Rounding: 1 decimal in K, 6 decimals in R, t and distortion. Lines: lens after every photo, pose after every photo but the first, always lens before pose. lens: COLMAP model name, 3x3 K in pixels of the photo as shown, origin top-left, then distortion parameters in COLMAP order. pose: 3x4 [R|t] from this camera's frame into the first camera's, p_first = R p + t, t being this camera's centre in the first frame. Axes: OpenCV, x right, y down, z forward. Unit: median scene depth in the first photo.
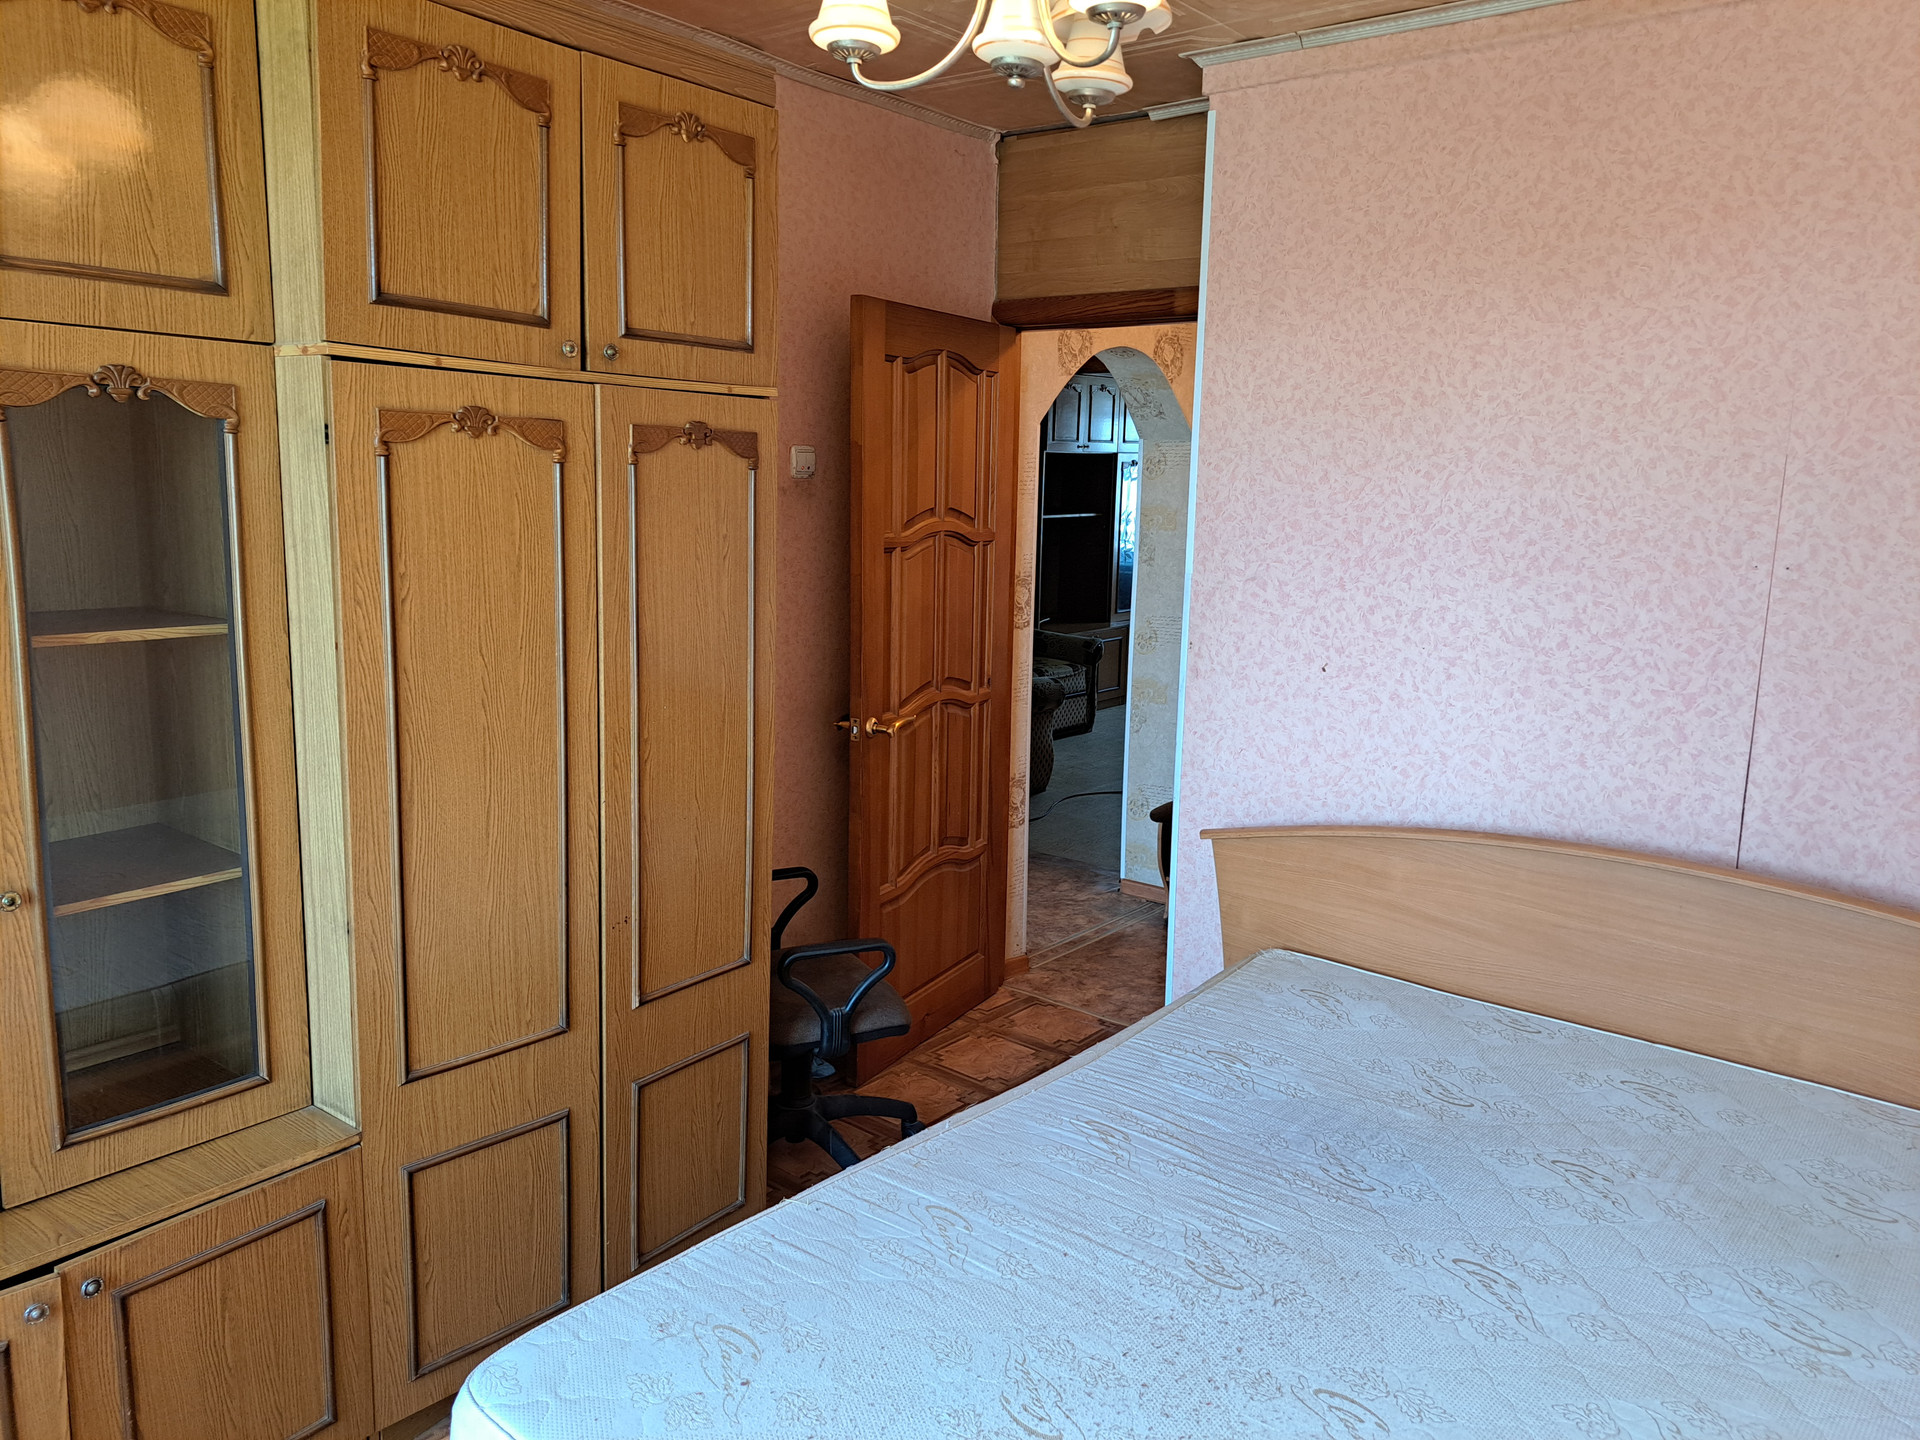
lens RADIAL K [[1374.4, 0, 960.0], [0, 1374.4, 720.0], [0, 0, 1]] dist [0.067674, -0.060525]
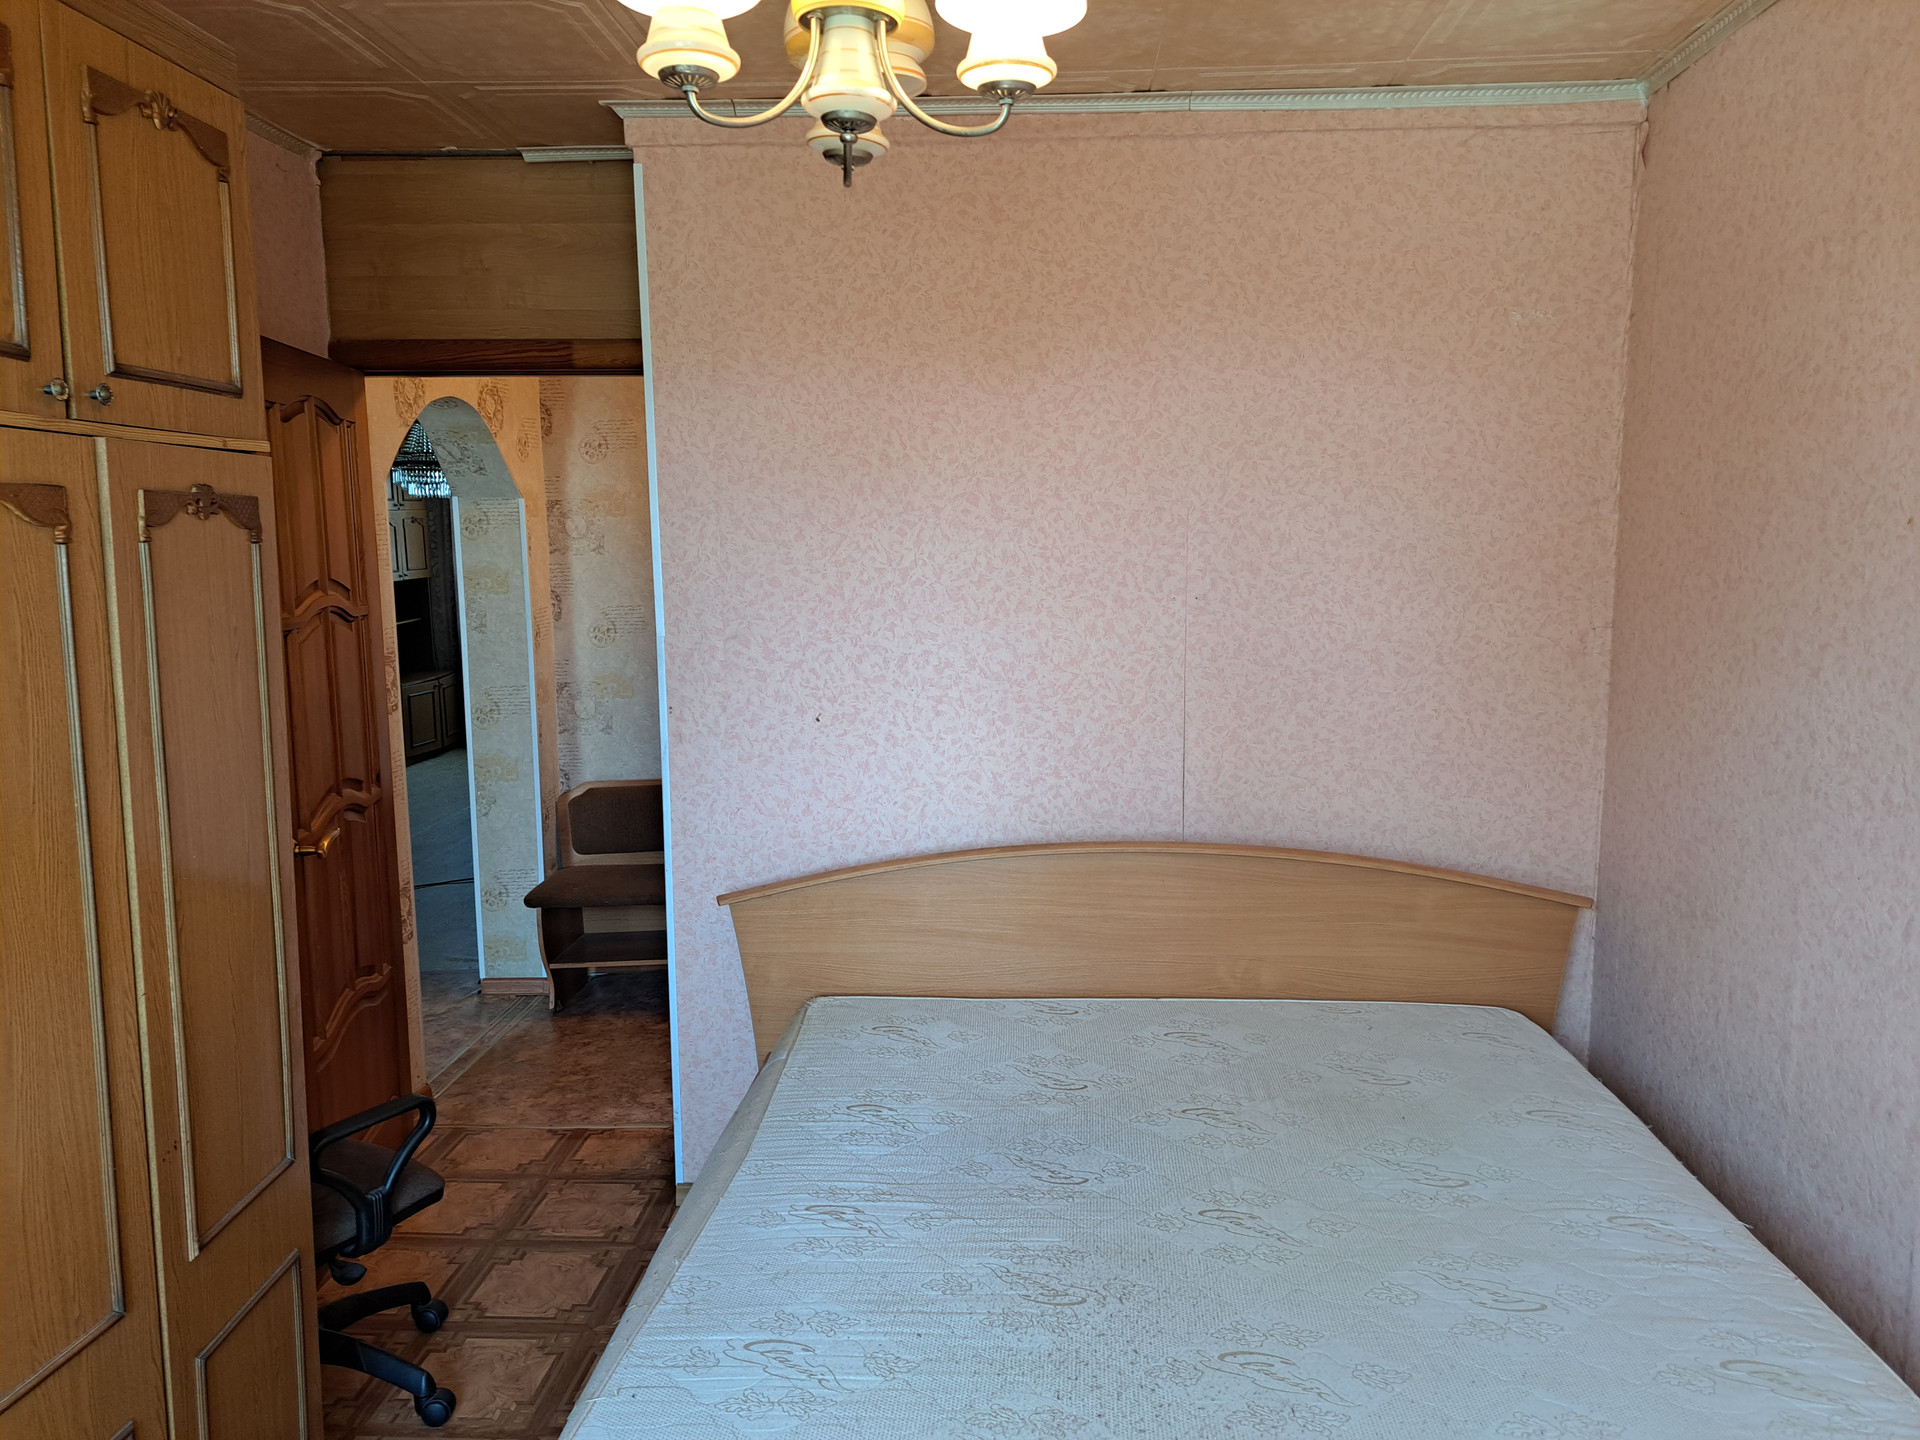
lens RADIAL K [[1386.5, 0, 967.5], [0, 1386.5, 738.0], [0, 0, 1]] dist [0.093470, -0.117343]
pose [[0.805703, -0.115165, 0.581016, -0.289049], [0.130753, 0.991299, 0.015172, -0.027580], [-0.577707, 0.063746, 0.813751, 0.104194]]
